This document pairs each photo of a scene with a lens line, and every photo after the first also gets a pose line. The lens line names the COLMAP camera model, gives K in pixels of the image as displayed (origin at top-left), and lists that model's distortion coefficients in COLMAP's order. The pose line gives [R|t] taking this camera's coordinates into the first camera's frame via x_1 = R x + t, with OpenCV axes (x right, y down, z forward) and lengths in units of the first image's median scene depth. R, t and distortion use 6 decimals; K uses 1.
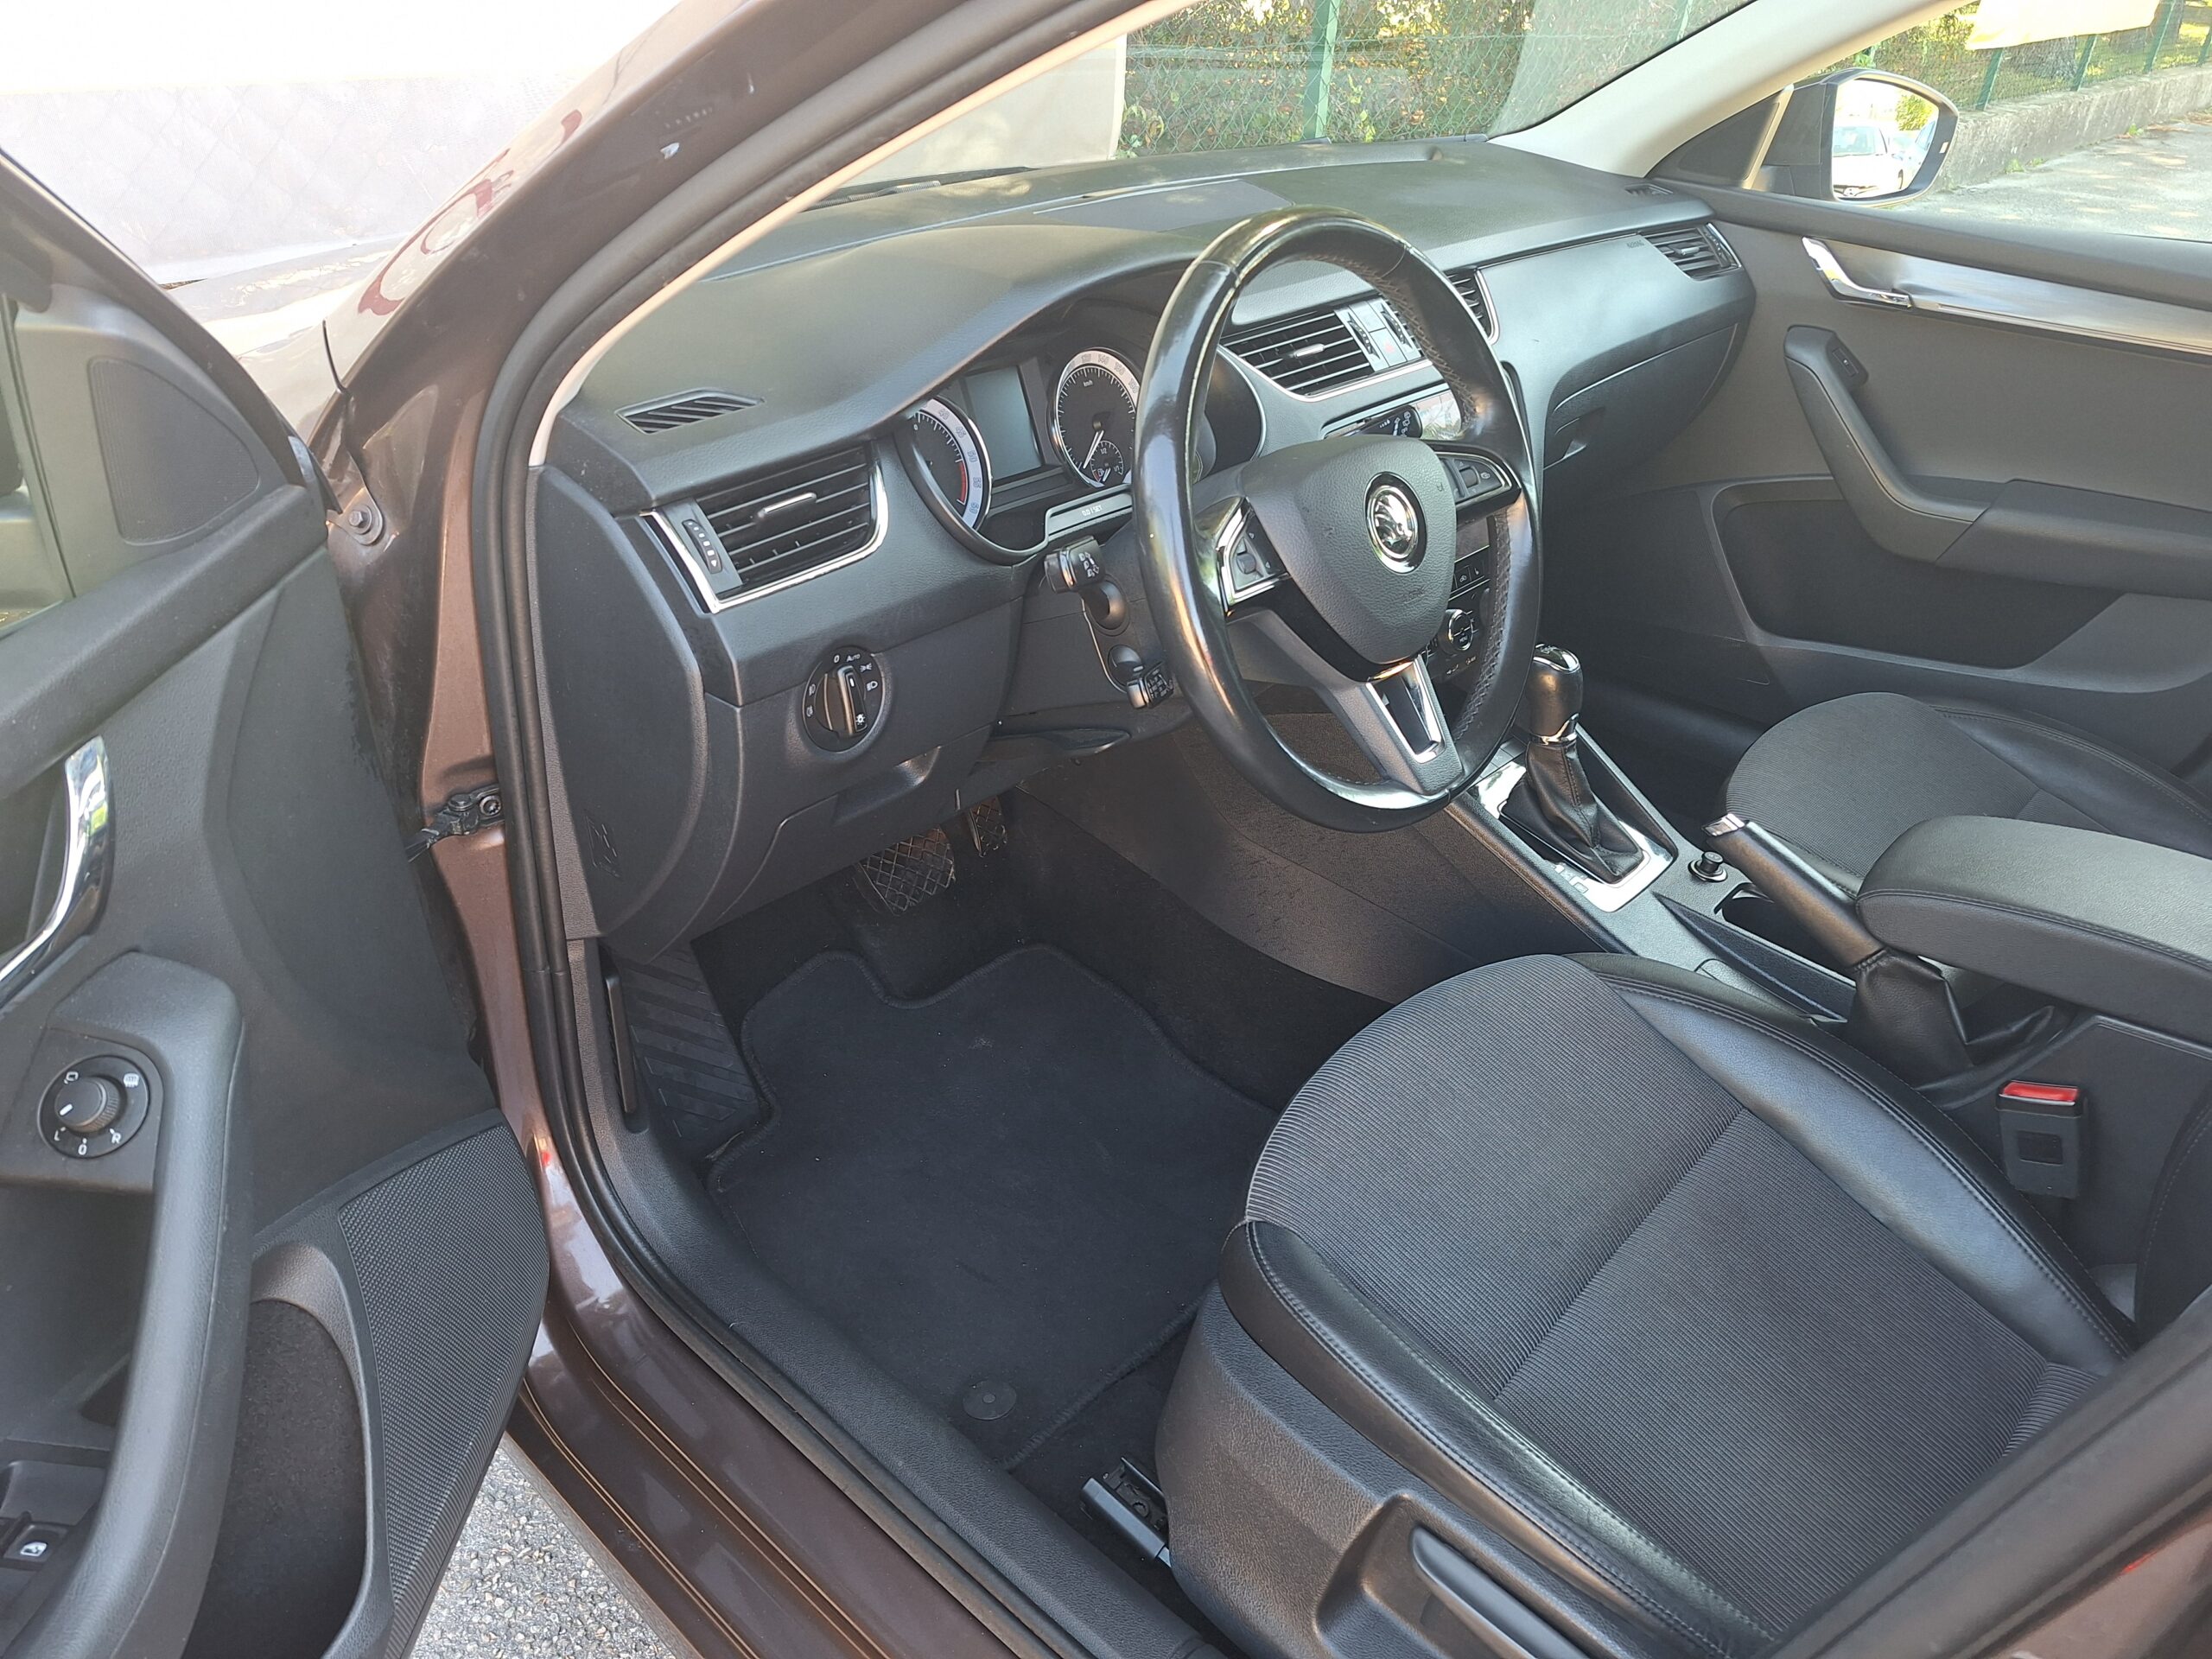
lens RADIAL K [[1563.9, 0, 1093.0], [0, 1563.9, 832.6], [0, 0, 1]] dist [0.104257, -0.142308]
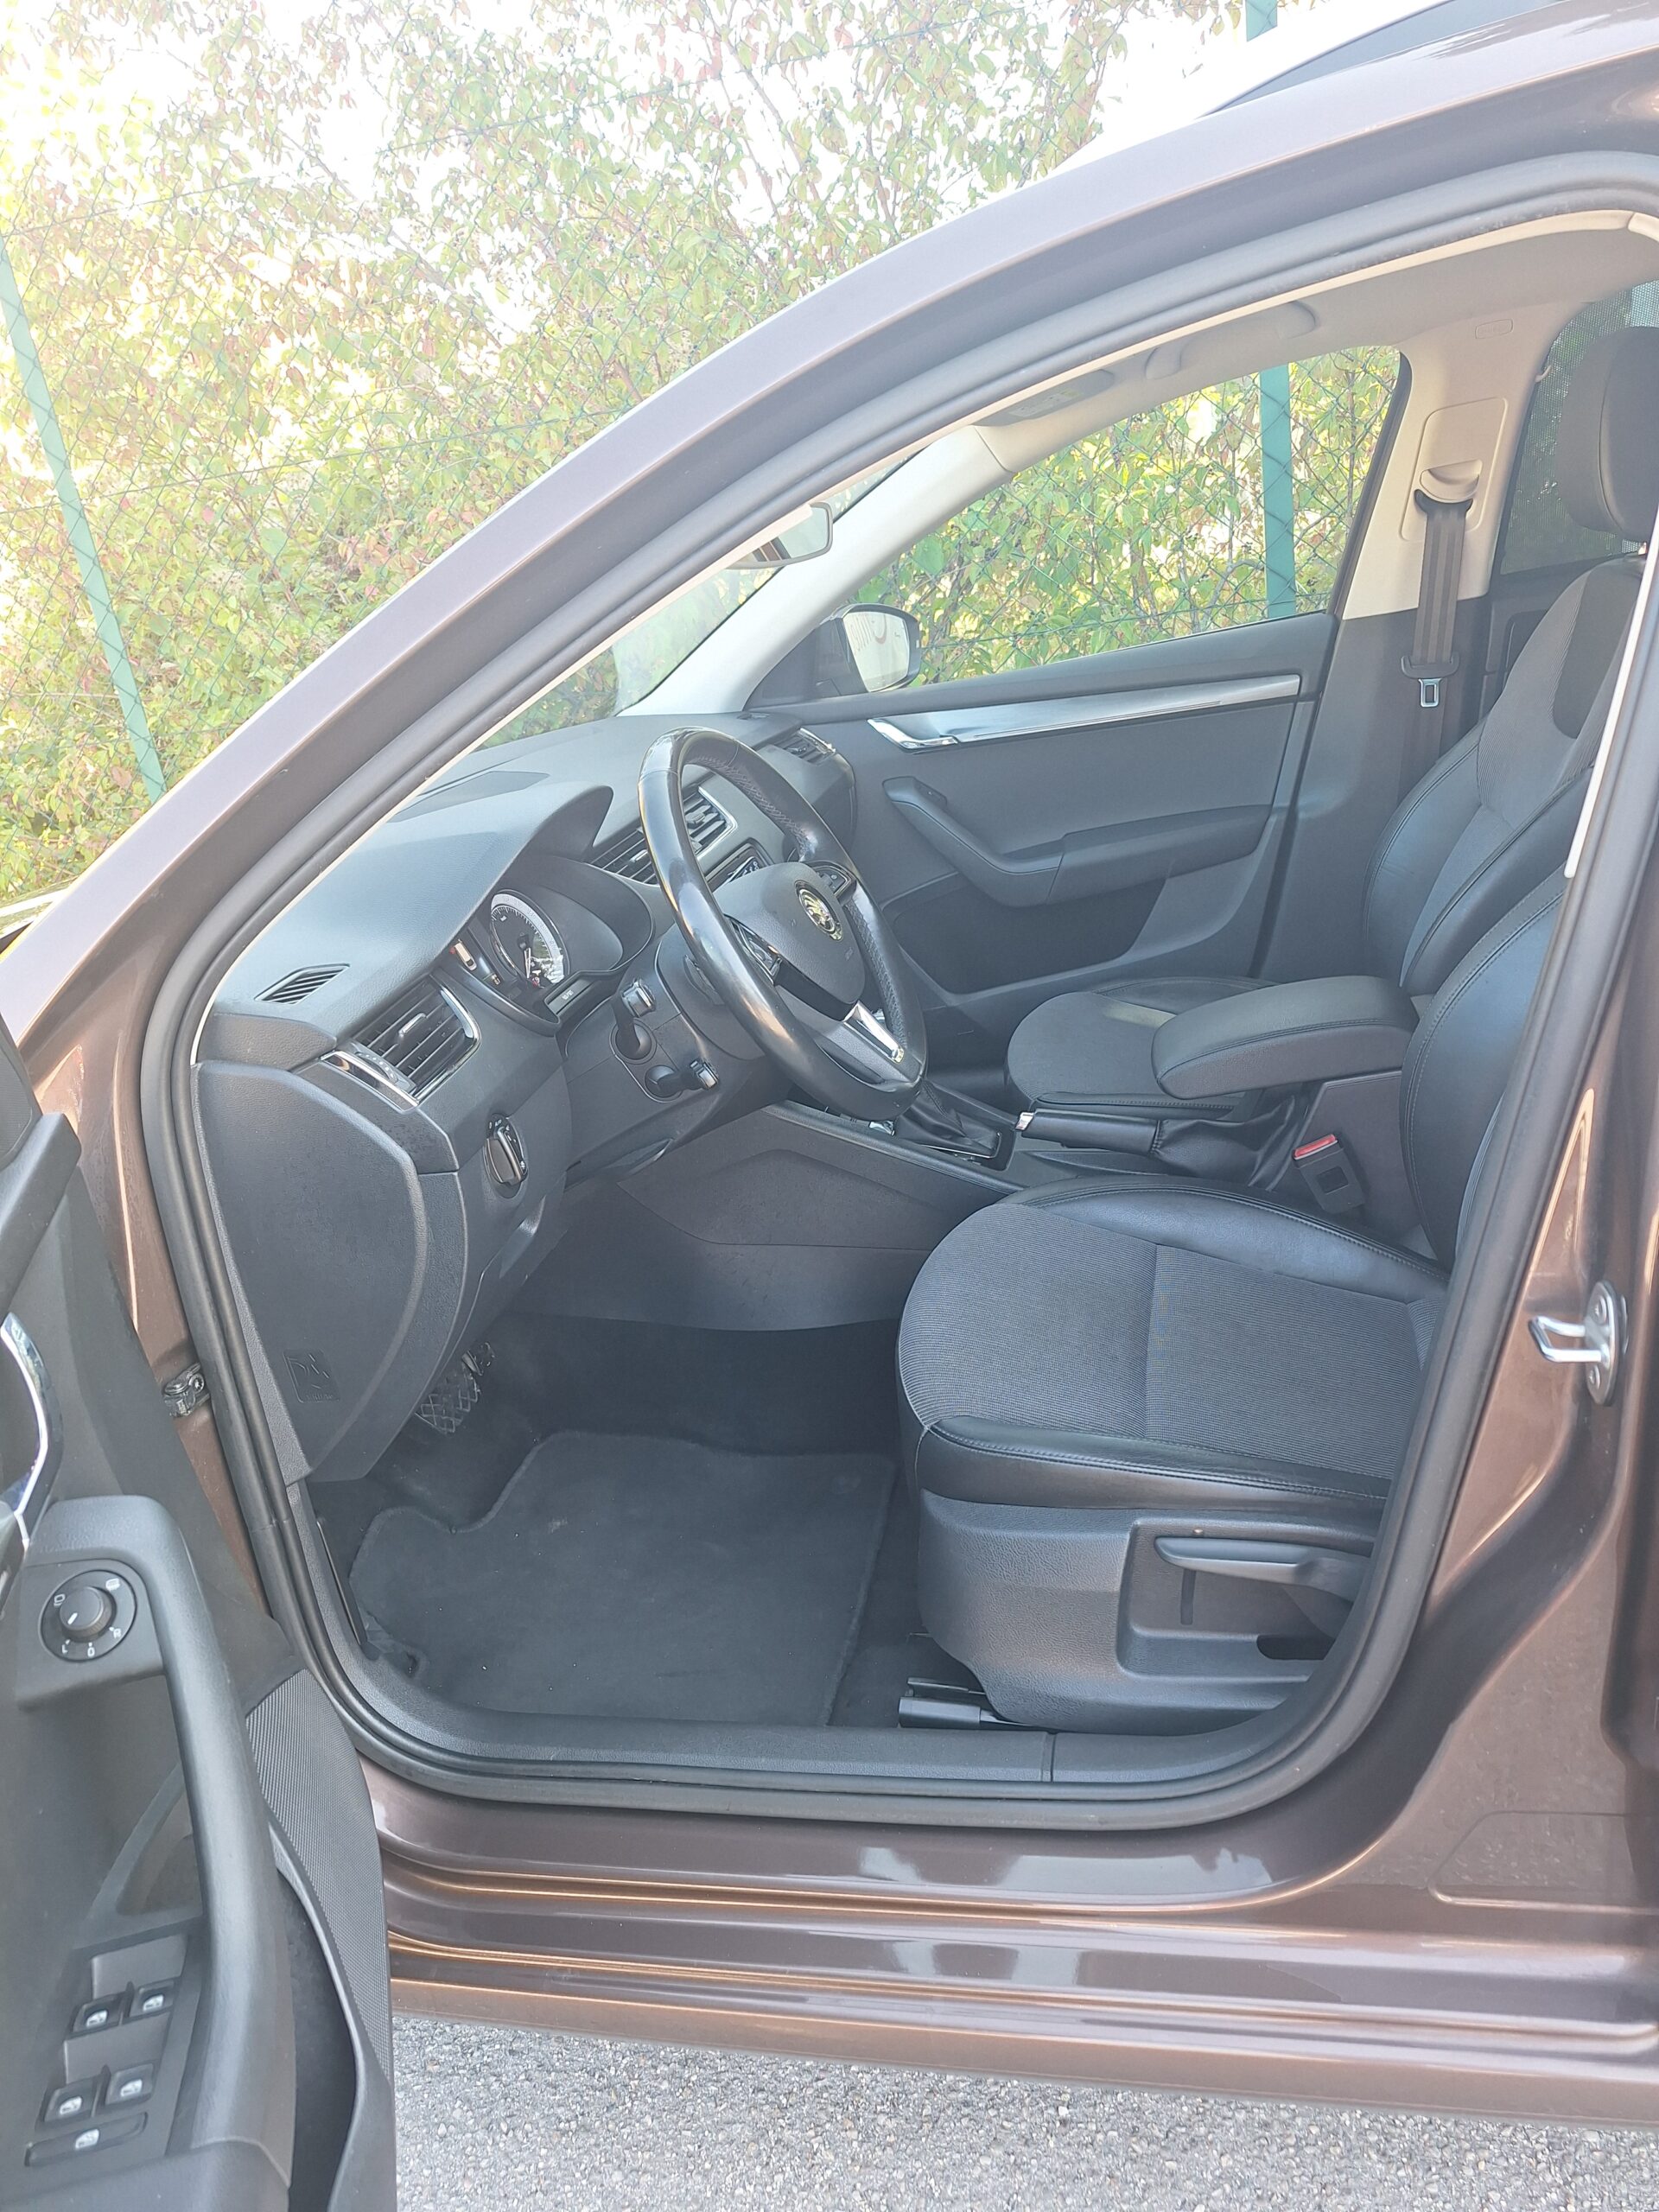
lens RADIAL K [[1563.9, 0, 827.2], [0, 1563.9, 1099.0], [0, 0, 1]] dist [0.104257, -0.142308]
pose [[0.852061, -0.330755, 0.405701, -0.380264], [0.410091, 0.903479, -0.124703, 0.119736], [-0.325296, 0.272629, 0.905459, -0.201331]]
